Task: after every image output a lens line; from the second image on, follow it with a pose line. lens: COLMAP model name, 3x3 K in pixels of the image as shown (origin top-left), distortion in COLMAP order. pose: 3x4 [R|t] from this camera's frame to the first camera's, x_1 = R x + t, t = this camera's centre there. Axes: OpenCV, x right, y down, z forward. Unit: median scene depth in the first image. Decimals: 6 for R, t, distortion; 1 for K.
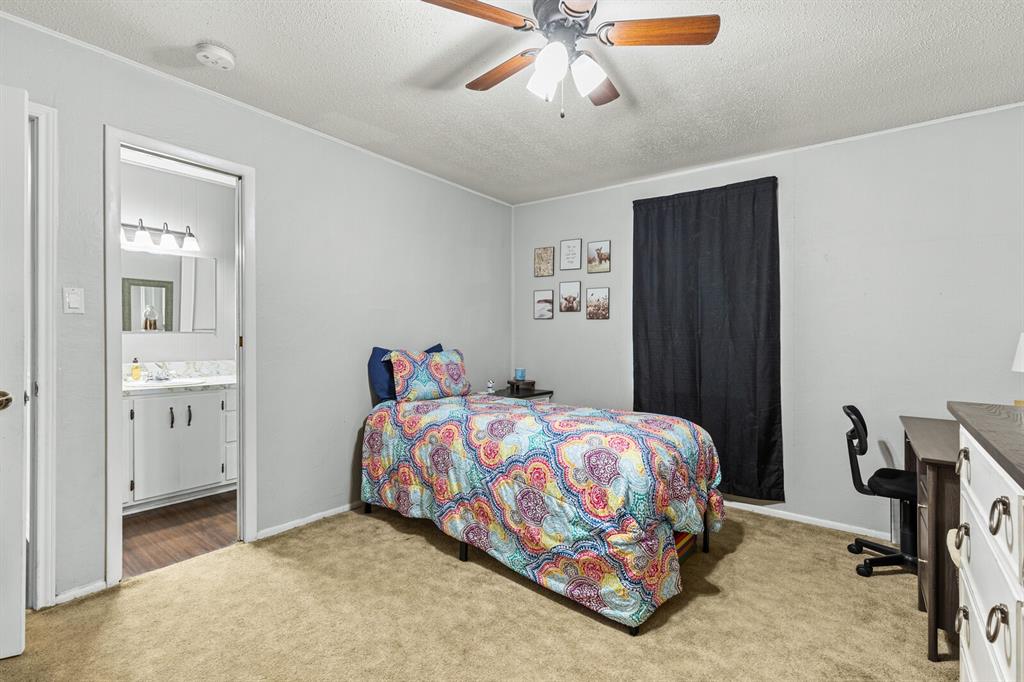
lens RADIAL K [[474.7, 0, 516.1], [0, 474.7, 335.8], [0, 0, 1]] dist [0.007640, -0.000976]
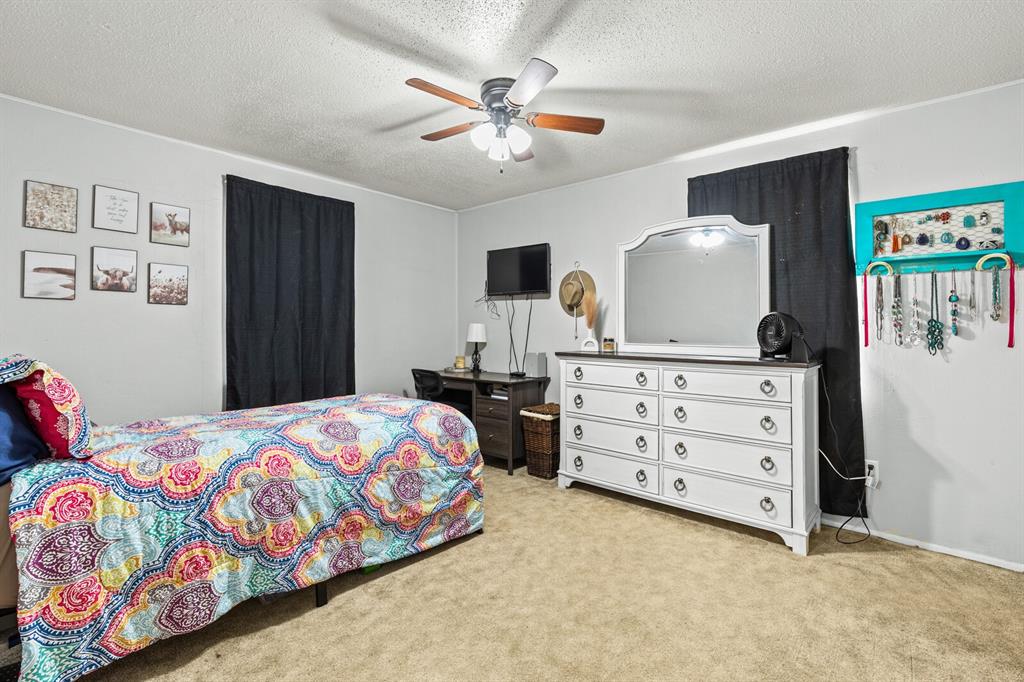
lens RADIAL K [[467.9, 0, 513.9], [0, 467.9, 314.0], [0, 0, 1]] dist [0.000467, -0.000791]
pose [[0.044001, 0.019946, 0.998832, -0.840249], [-0.002477, 0.999800, -0.019856, -0.008152], [-0.999028, -0.001600, 0.044042, 0.593664]]
